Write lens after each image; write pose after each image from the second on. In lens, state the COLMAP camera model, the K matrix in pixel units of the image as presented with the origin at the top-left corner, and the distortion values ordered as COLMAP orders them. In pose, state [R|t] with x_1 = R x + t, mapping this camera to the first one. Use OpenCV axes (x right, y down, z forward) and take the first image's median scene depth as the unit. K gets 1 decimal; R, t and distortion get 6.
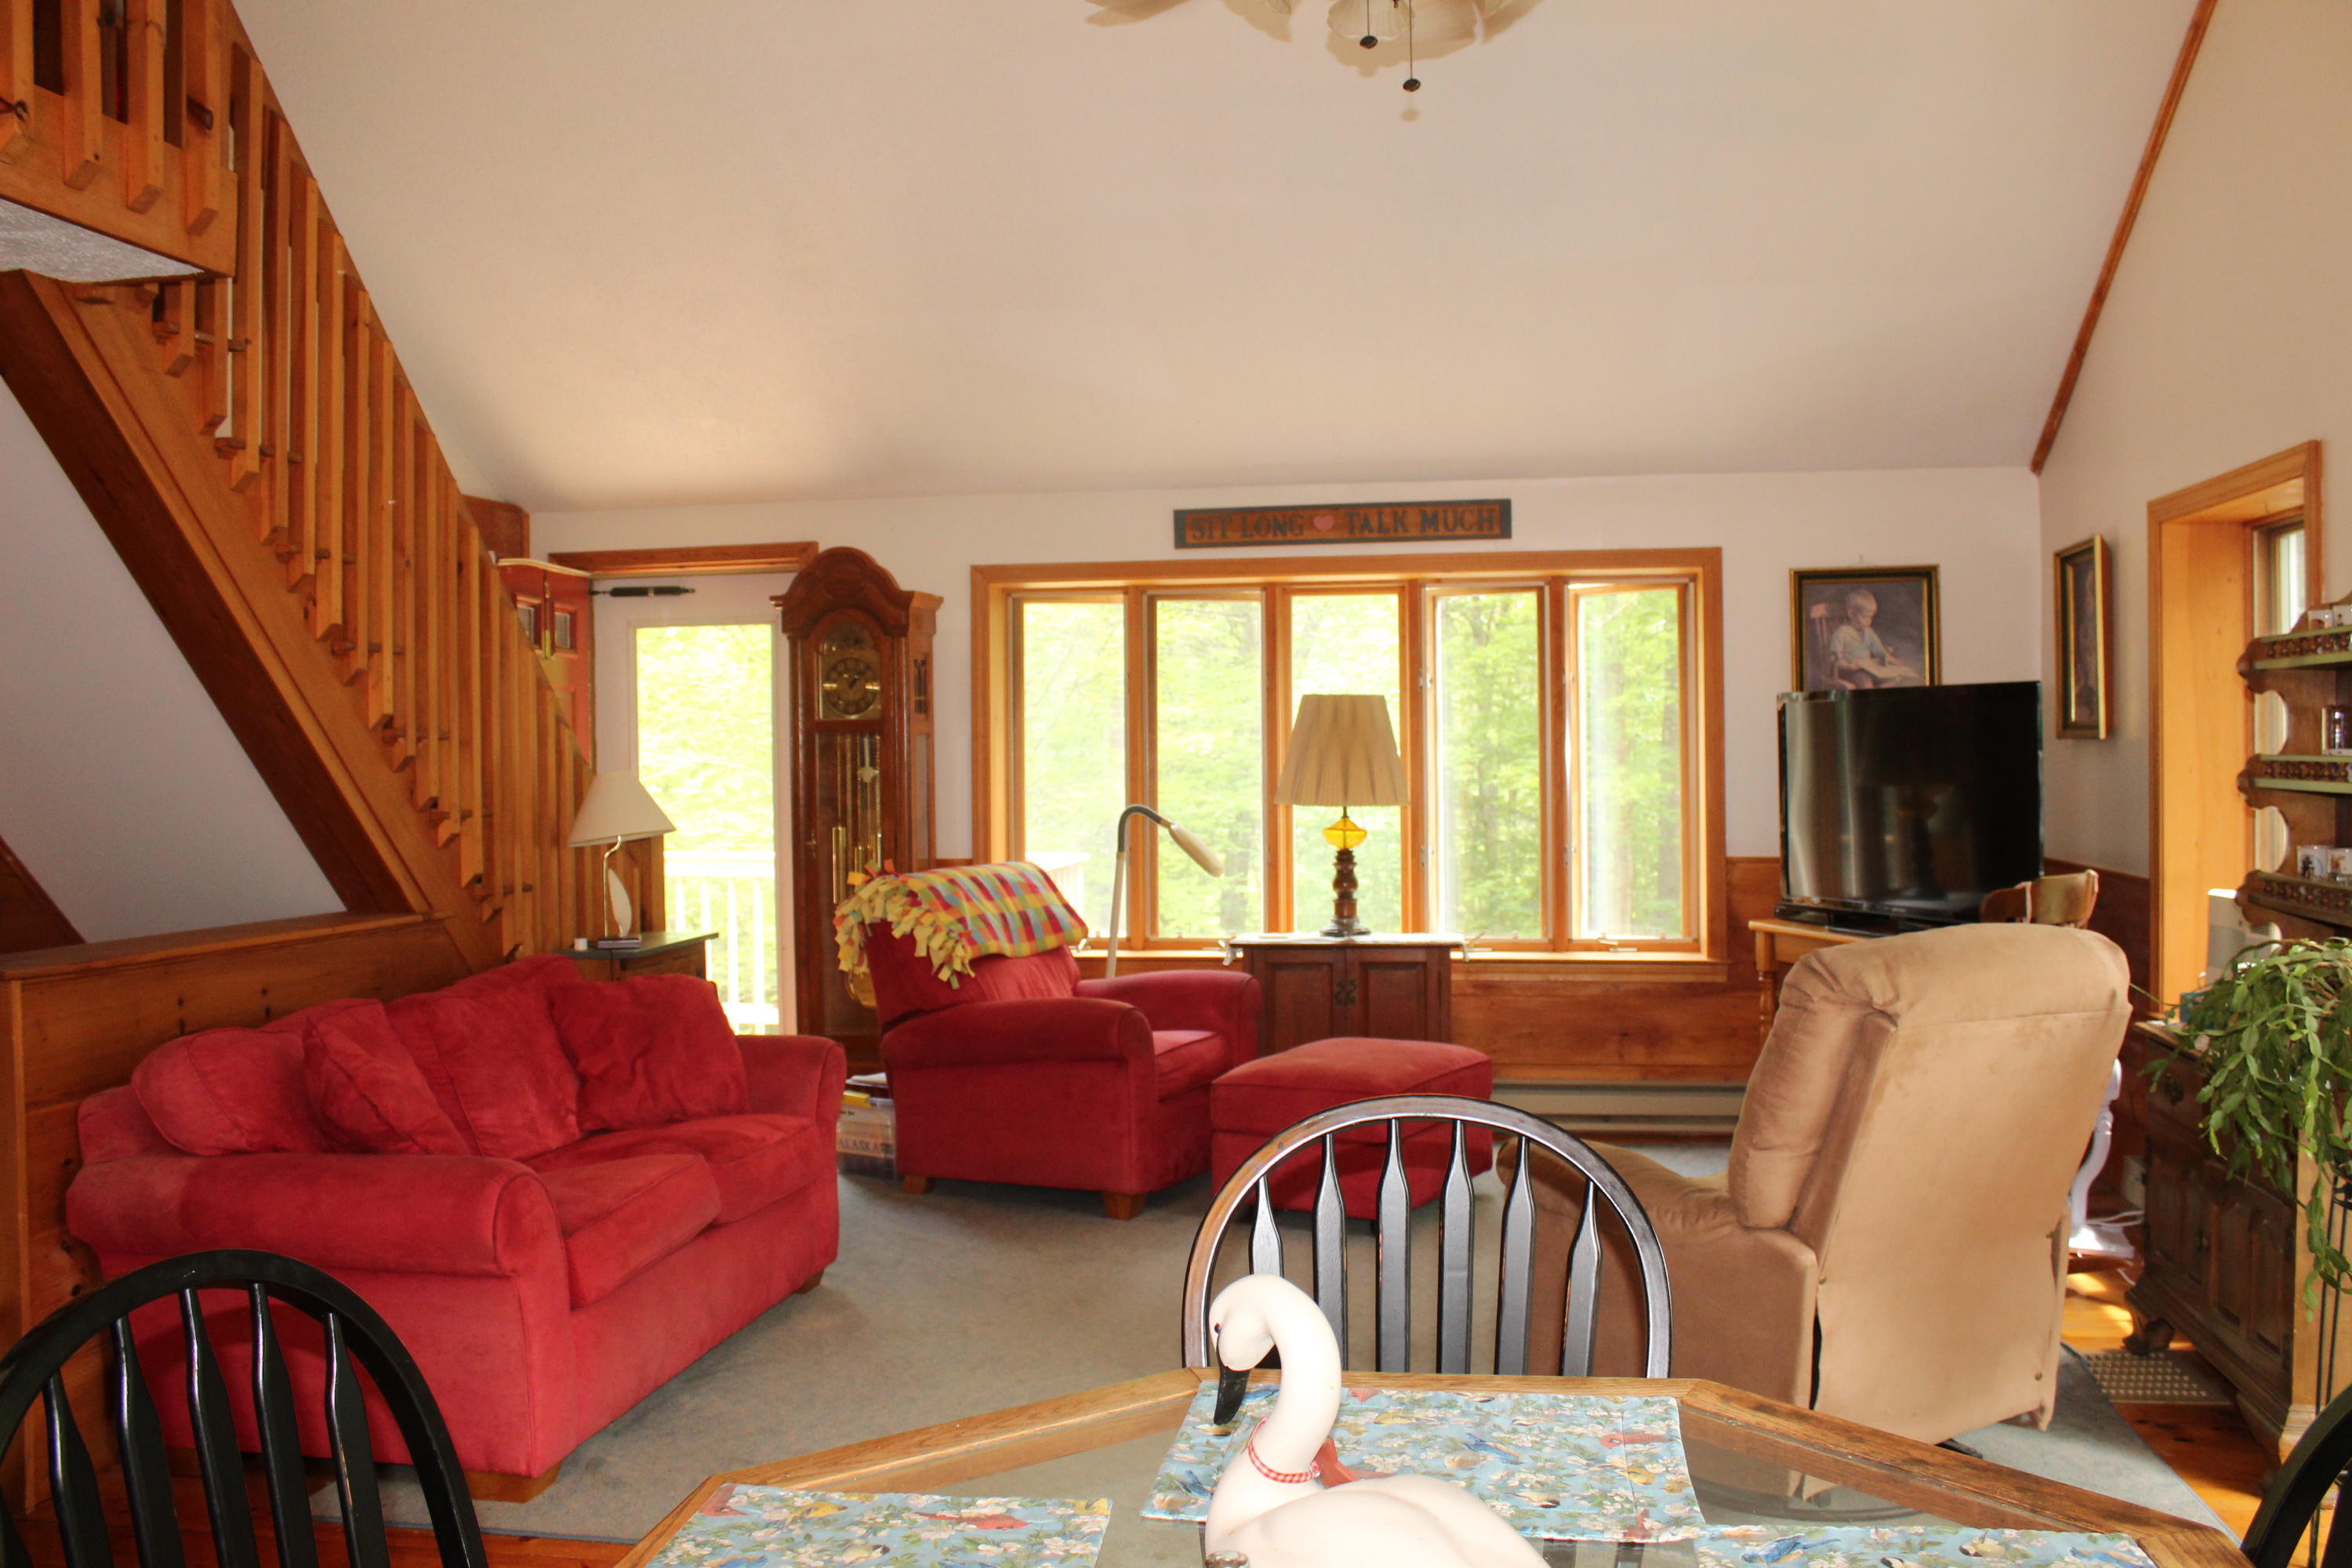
lens RADIAL K [[1989.0, 0, 1199.8], [0, 1989.0, 788.7], [0, 0, 1]] dist [-0.166078, 0.142903]
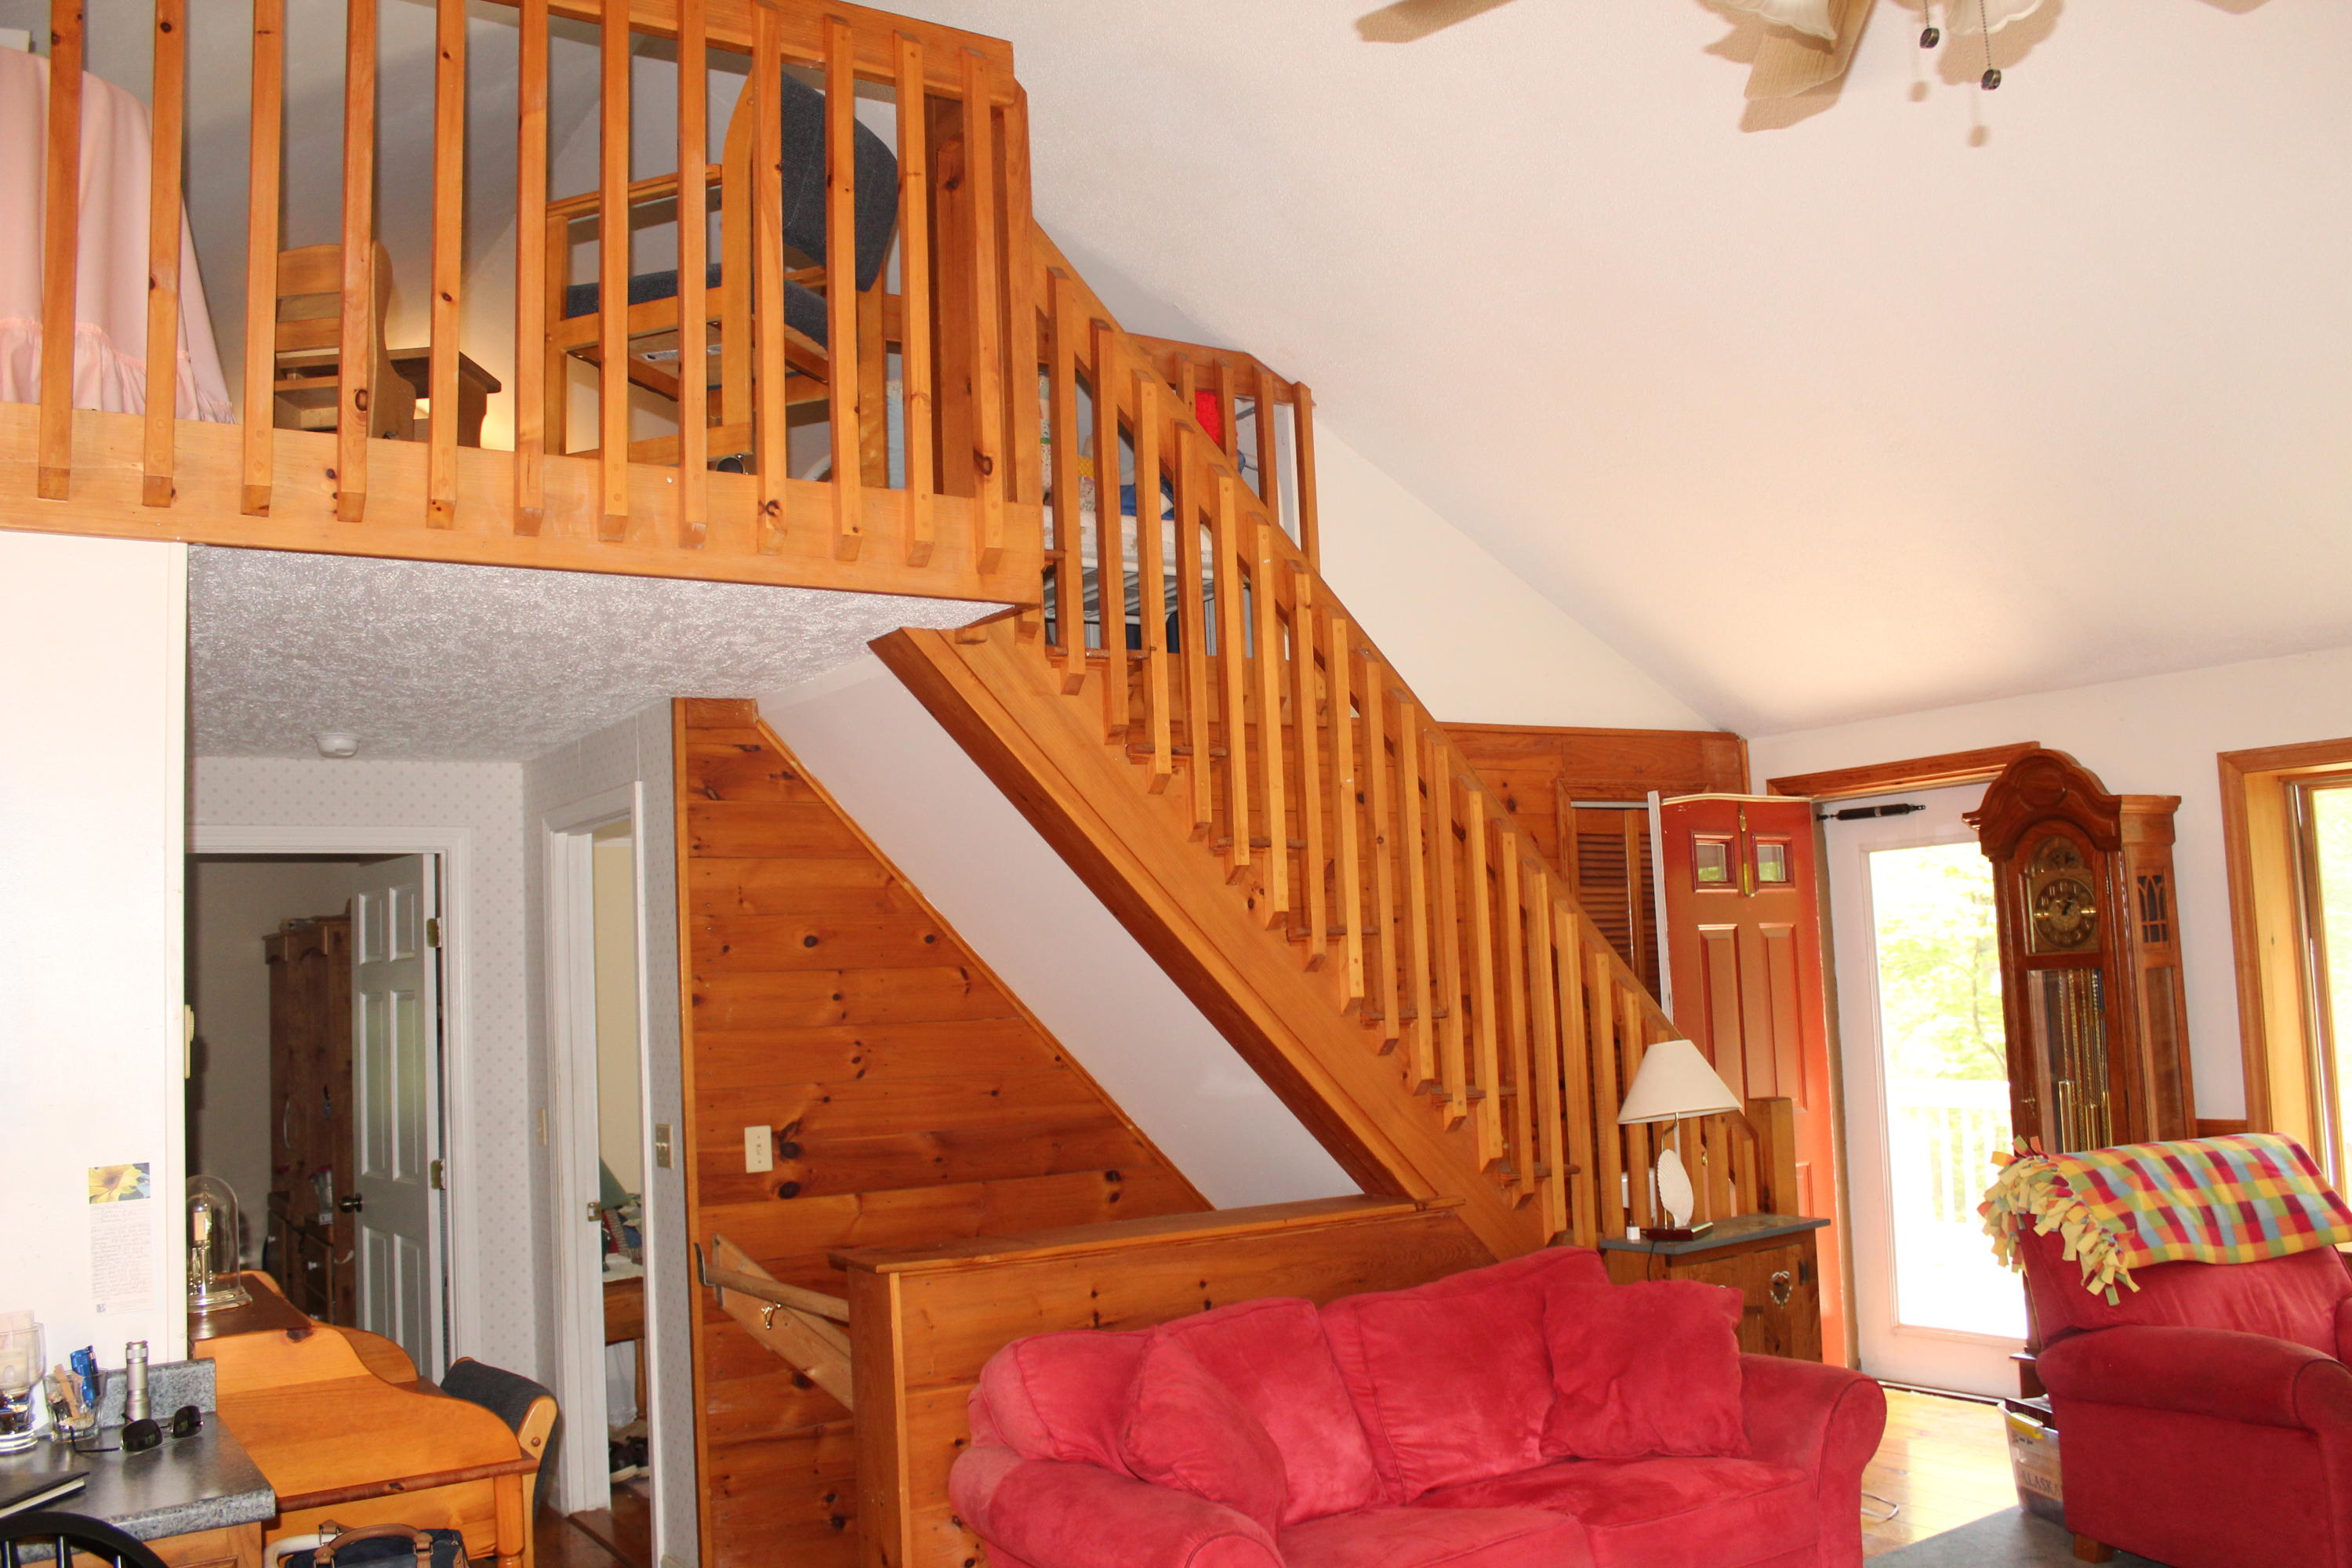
lens RADIAL K [[1989.0, 0, 1175.6], [0, 1989.0, 770.9], [0, 0, 1]] dist [-0.166078, 0.142903]
pose [[0.680526, -0.093981, -0.726672, 0.195809], [0.019741, 0.993732, -0.110033, -0.034077], [0.732458, 0.060535, 0.678116, 0.196343]]
